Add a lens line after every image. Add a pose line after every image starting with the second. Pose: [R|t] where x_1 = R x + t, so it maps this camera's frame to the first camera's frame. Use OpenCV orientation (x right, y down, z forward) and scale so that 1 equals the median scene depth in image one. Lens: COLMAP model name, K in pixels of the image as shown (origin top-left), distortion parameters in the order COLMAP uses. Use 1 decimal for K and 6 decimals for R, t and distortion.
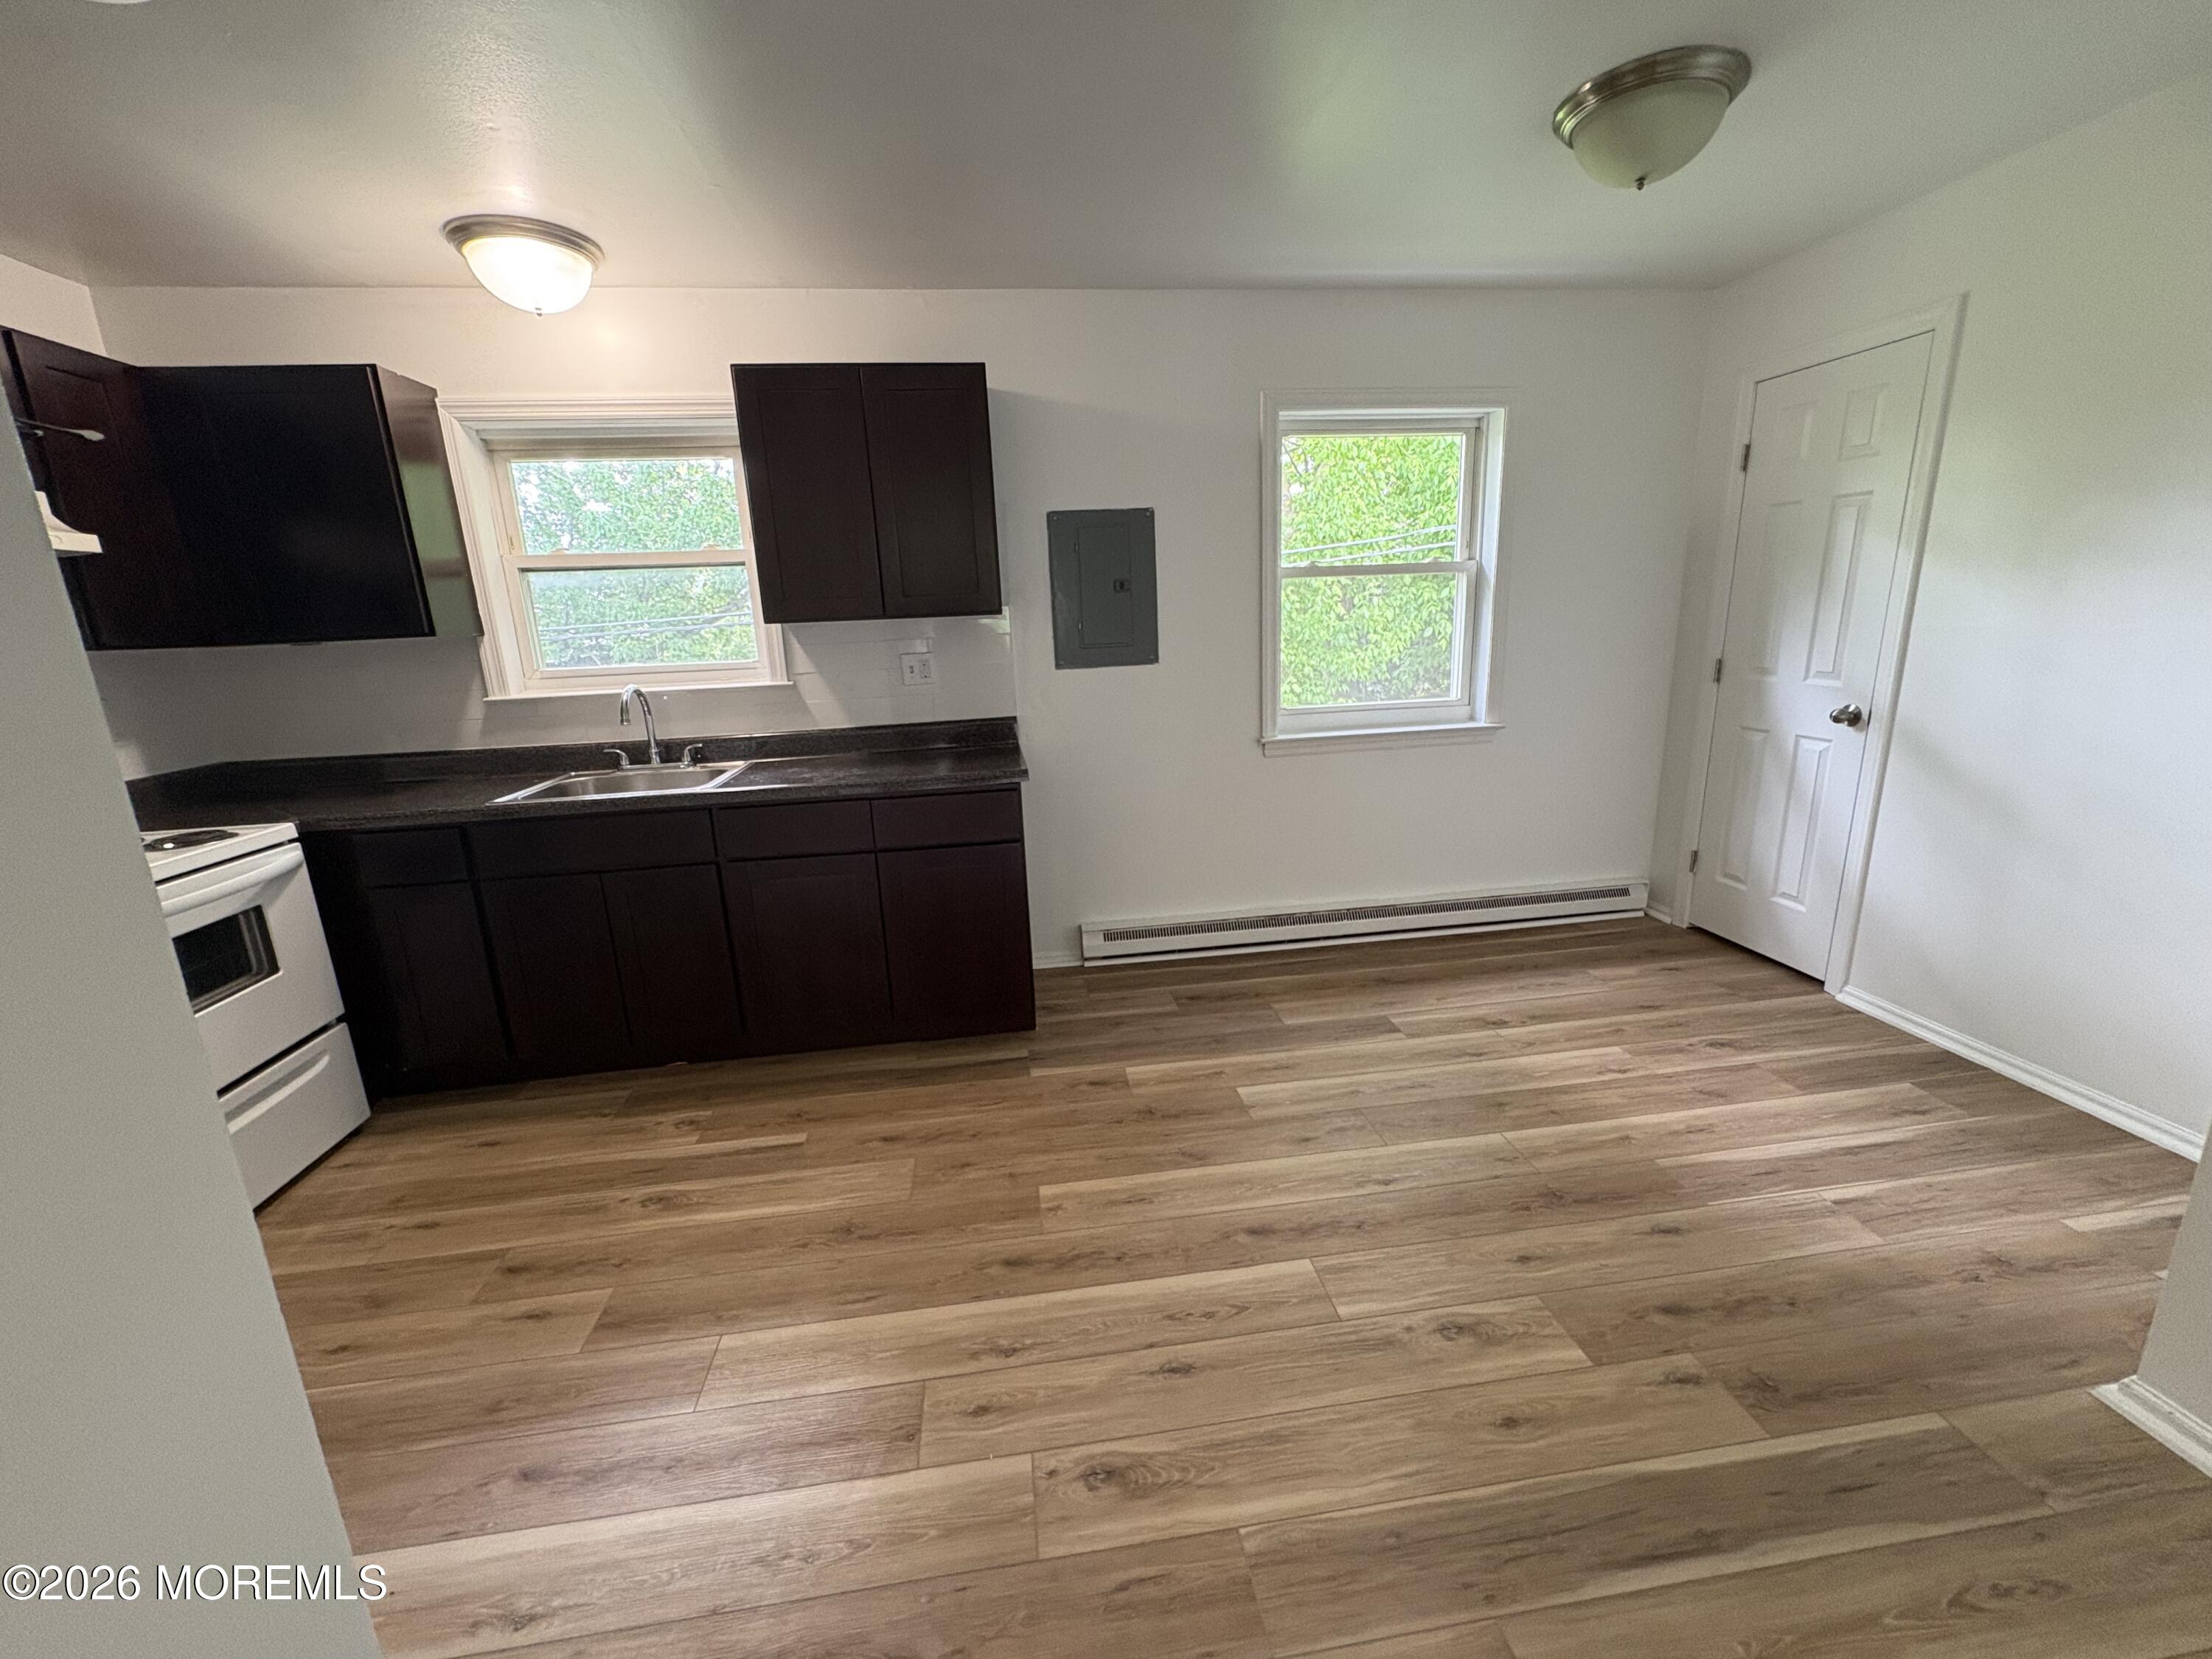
lens RADIAL K [[884.2, 0, 1114.5], [0, 884.2, 826.2], [0, 0, 1]] dist [0.000062, -0.000143]
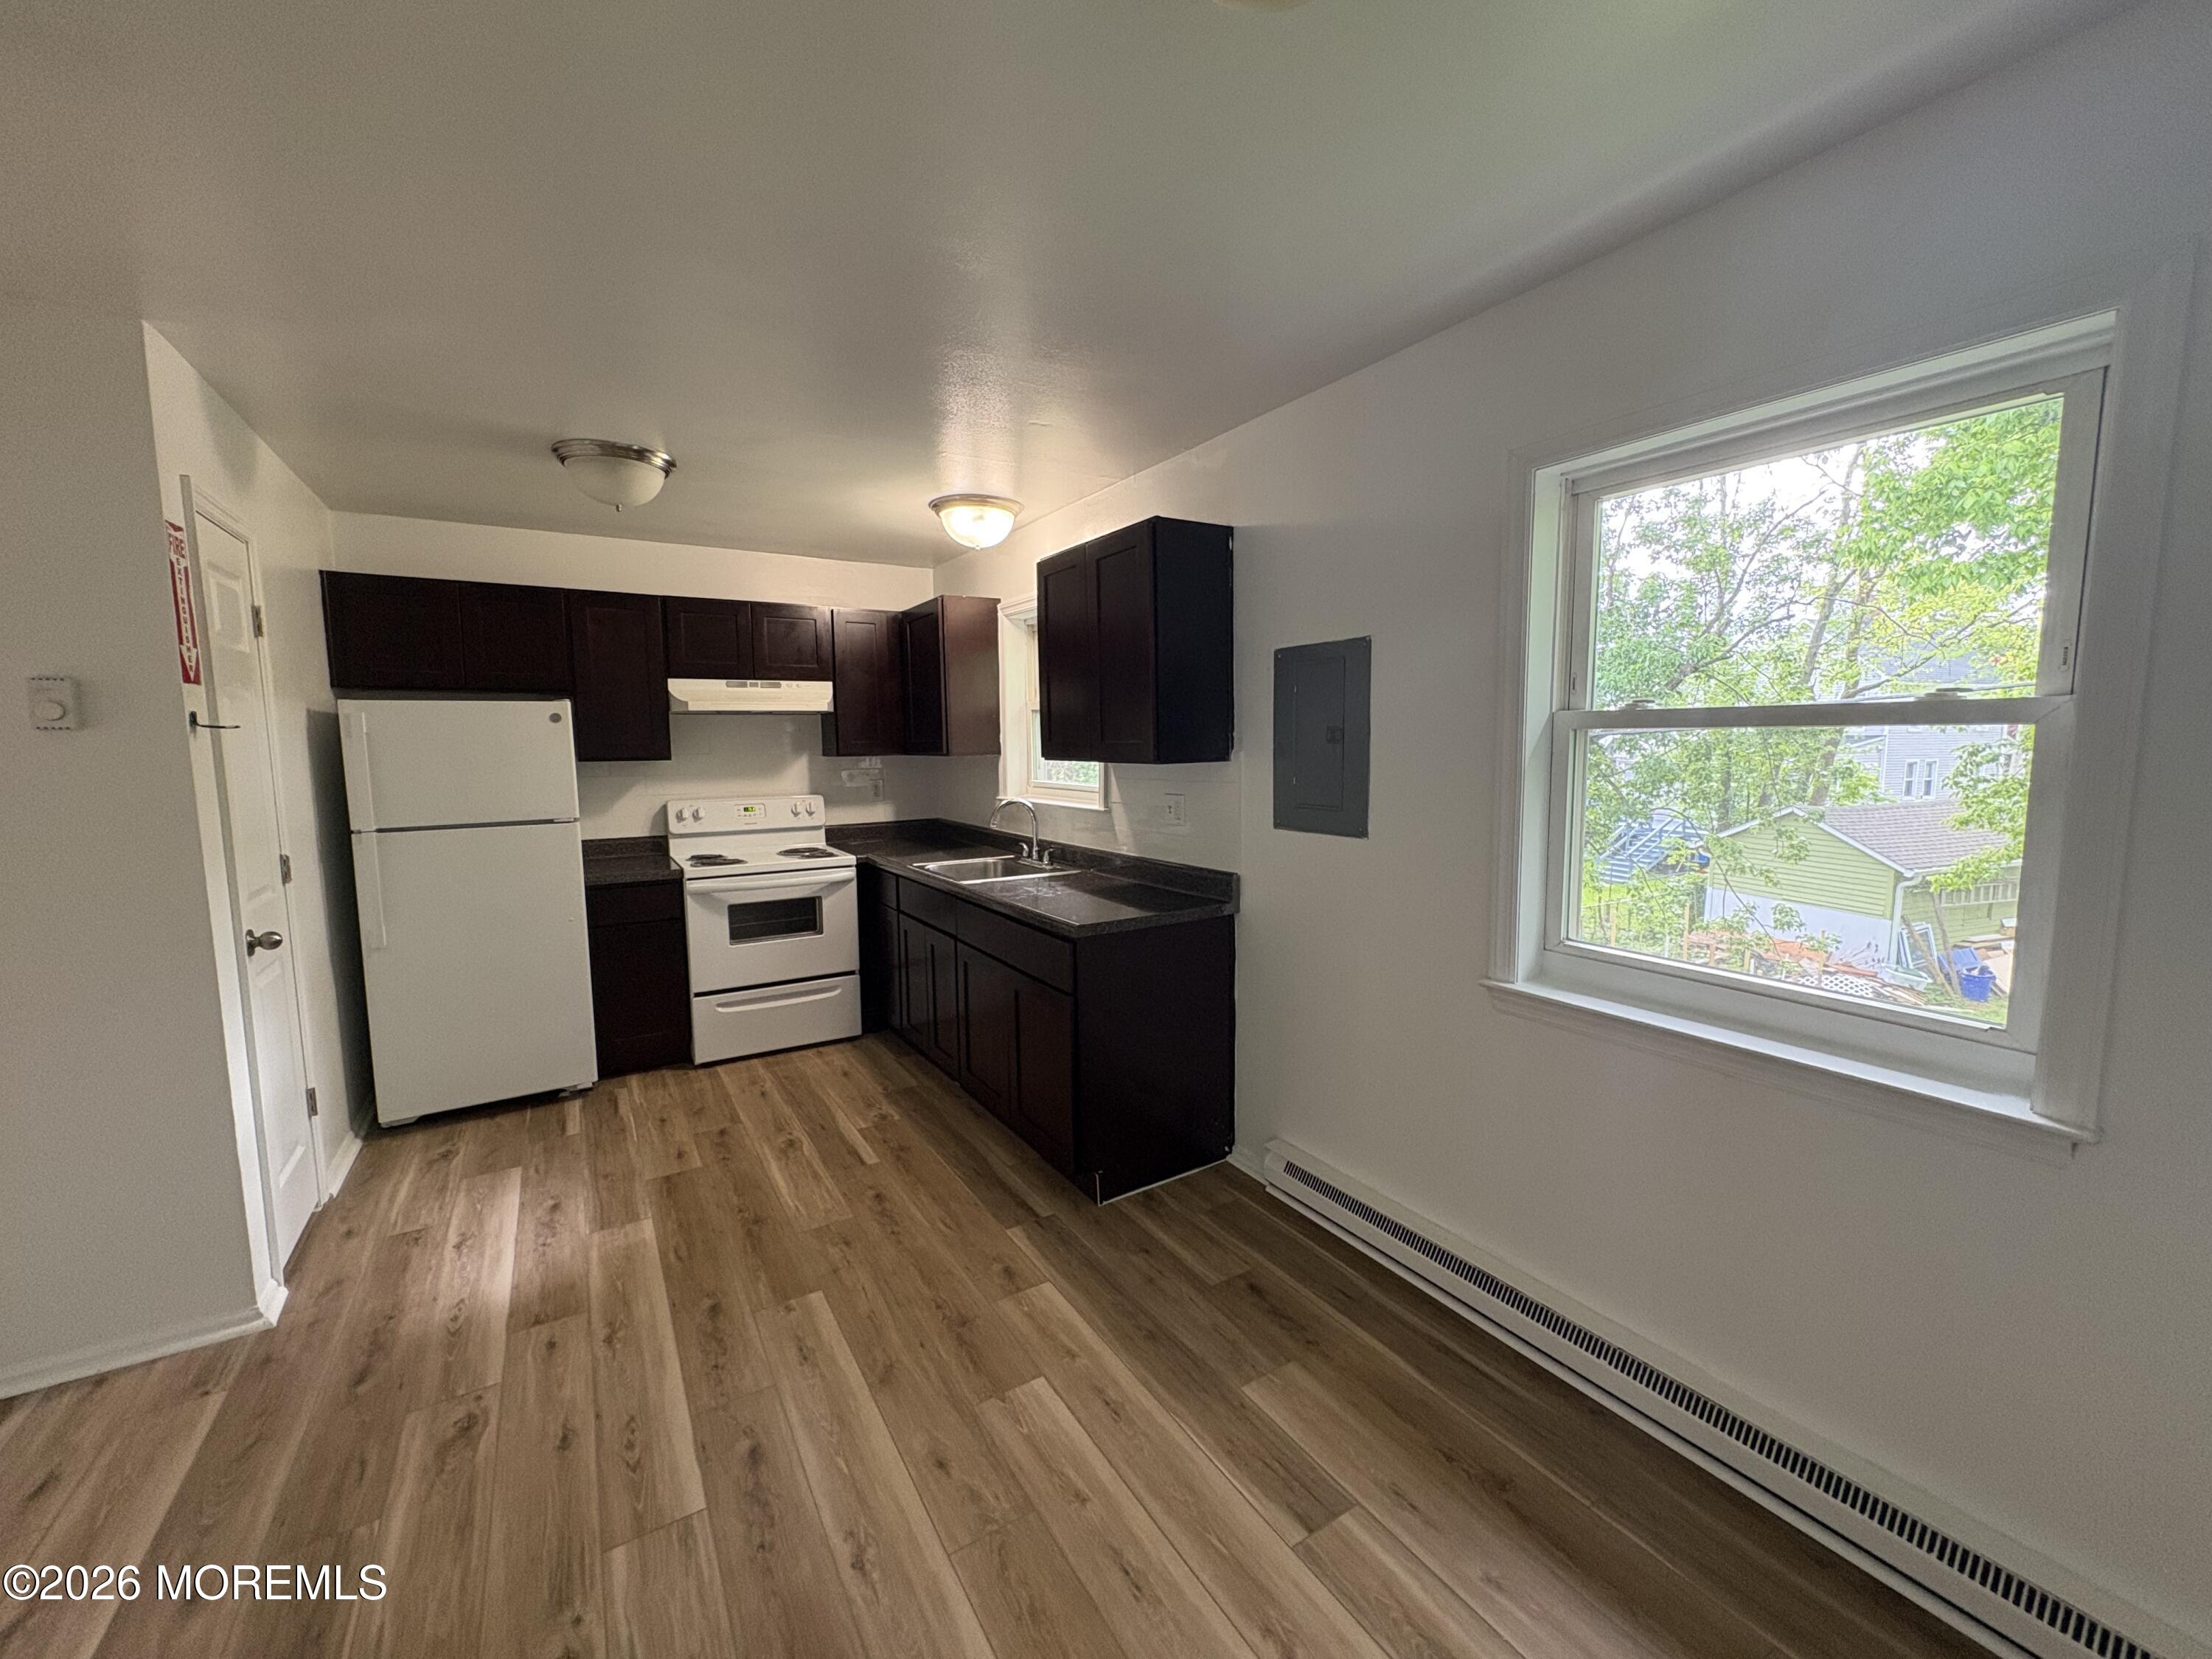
lens RADIAL K [[884.2, 0, 1100.3], [0, 884.2, 823.8], [0, 0, 1]] dist [0.000062, -0.000143]
pose [[0.399873, 0.125108, -0.907992, 0.787750], [-0.222161, 0.974330, 0.036411, -0.216172], [0.889239, 0.187161, 0.417403, 0.609746]]
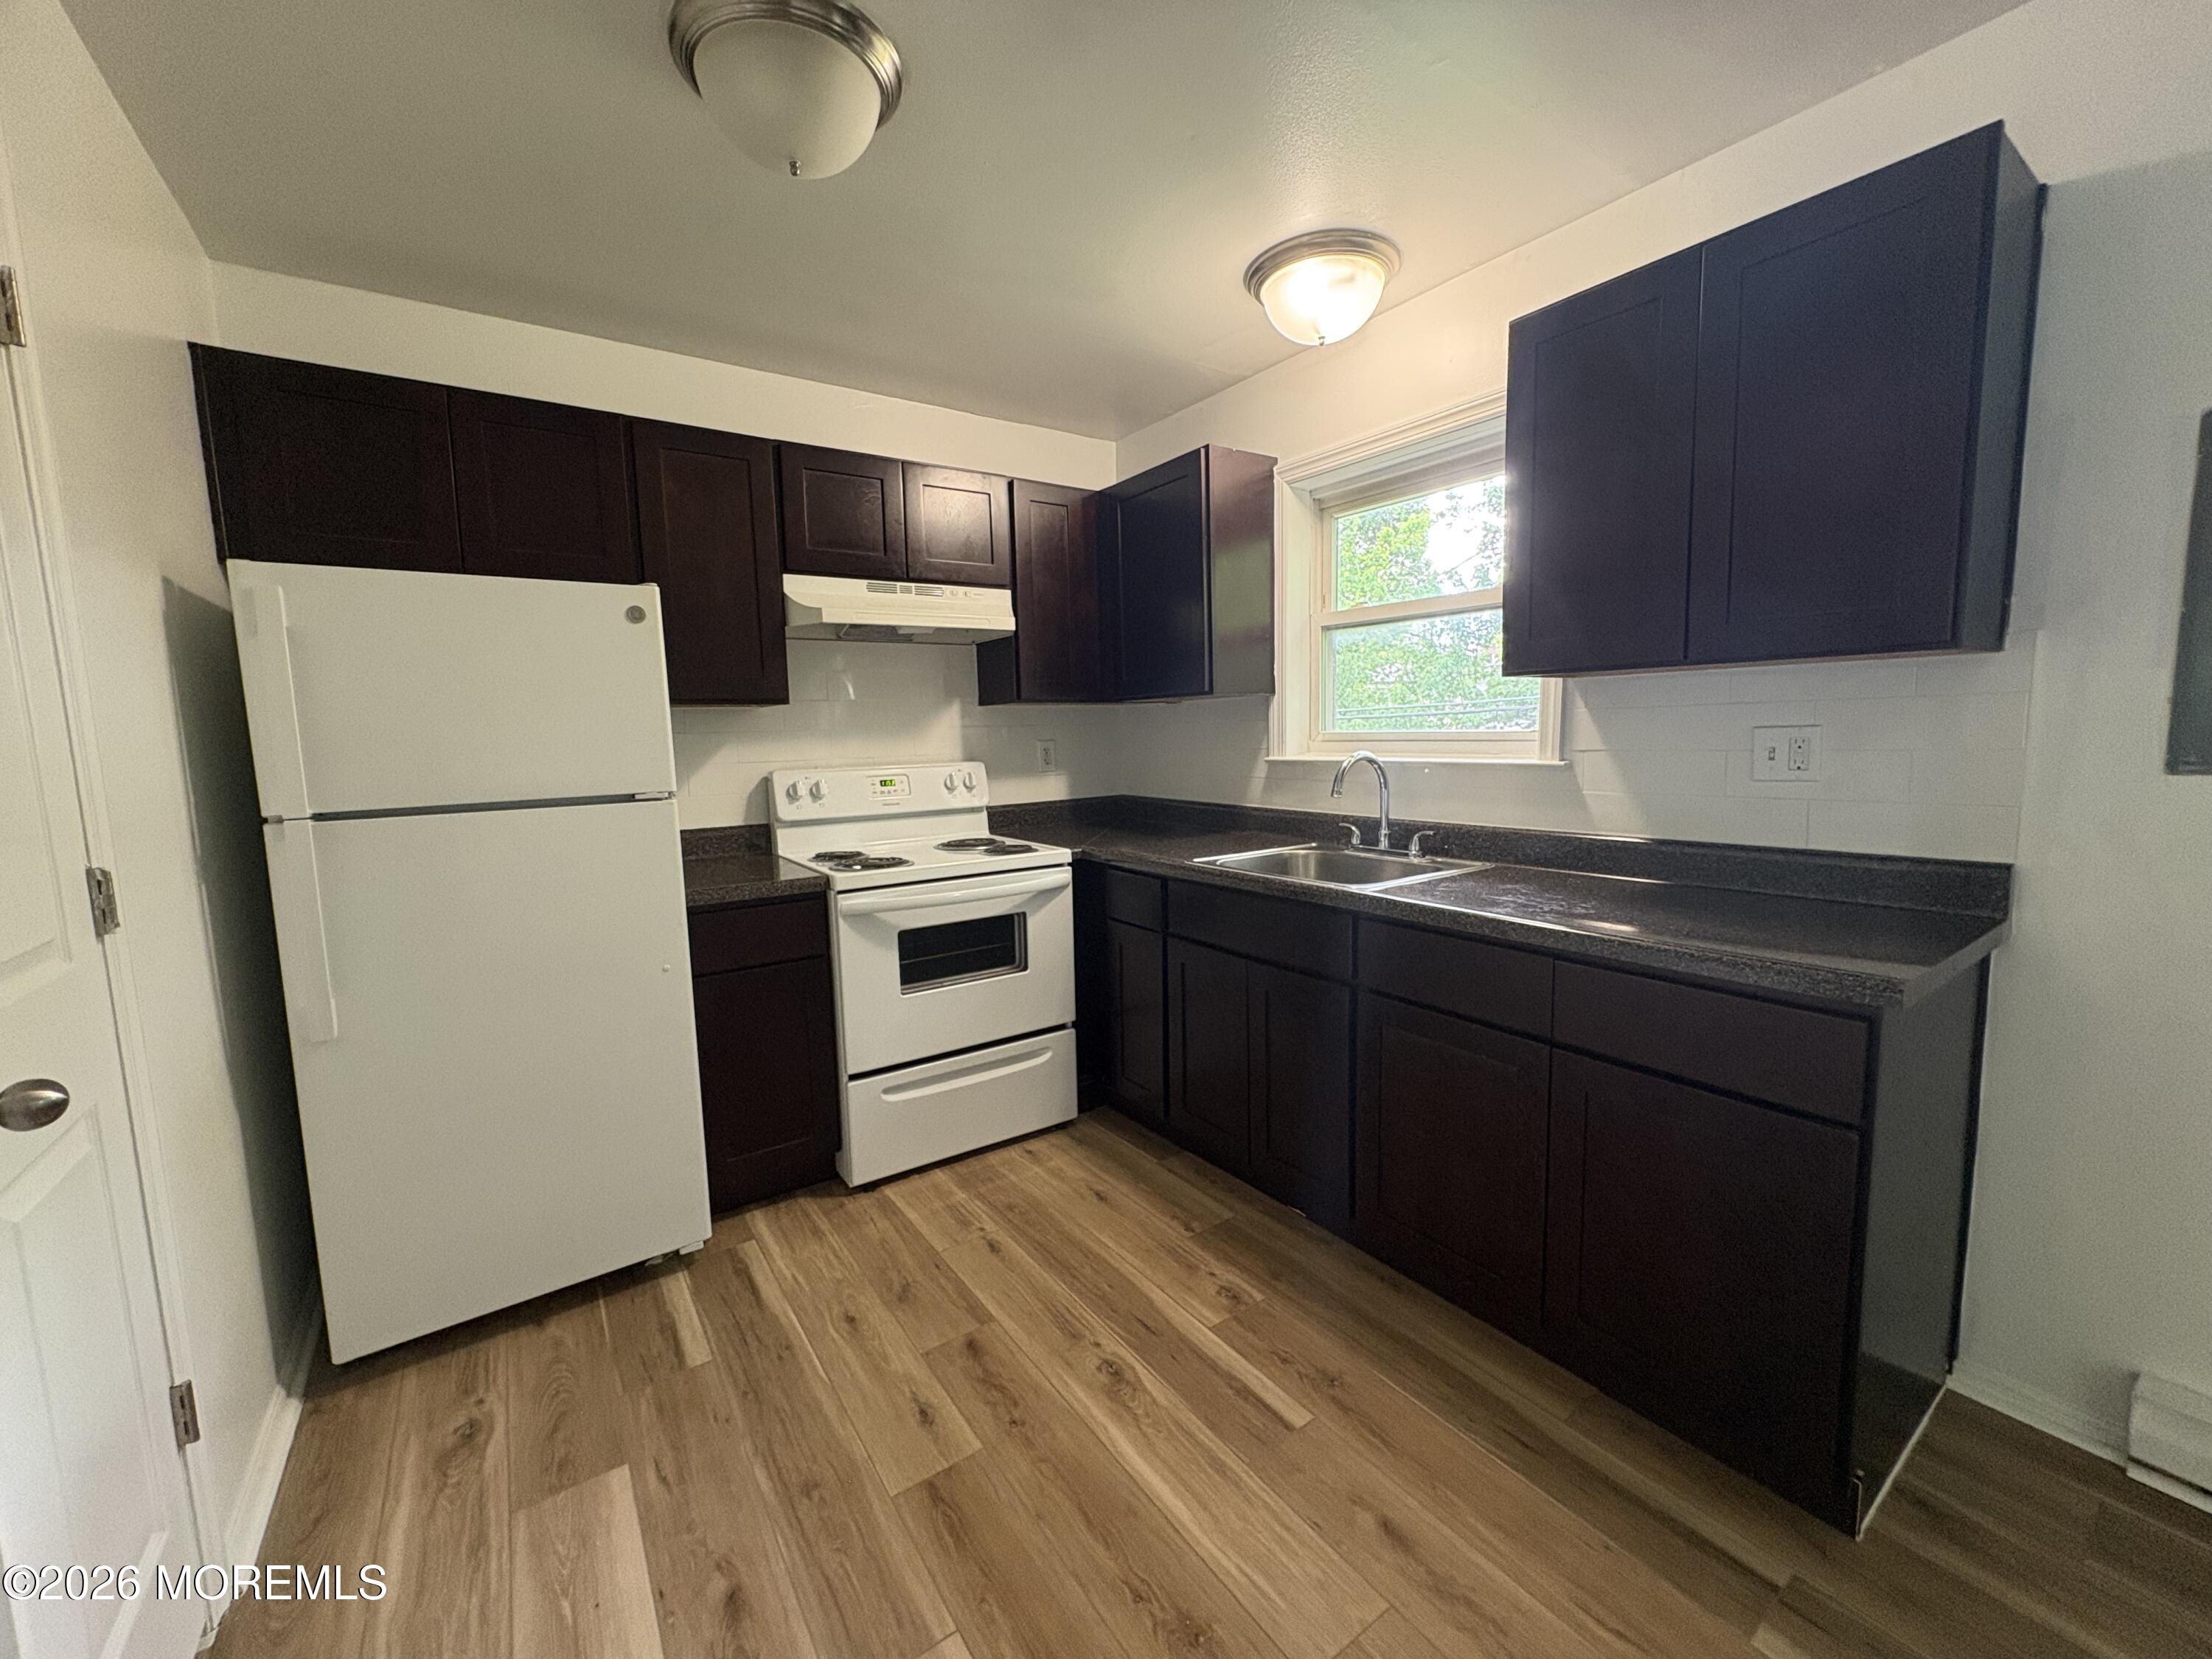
lens RADIAL K [[884.2, 0, 1097.8], [0, 884.2, 824.5], [0, 0, 1]] dist [0.000062, -0.000143]
pose [[0.444884, 0.126425, -0.886620, 0.107623], [-0.205247, 0.978030, 0.036472, -0.076654], [0.871752, 0.165750, 0.461058, 0.434946]]
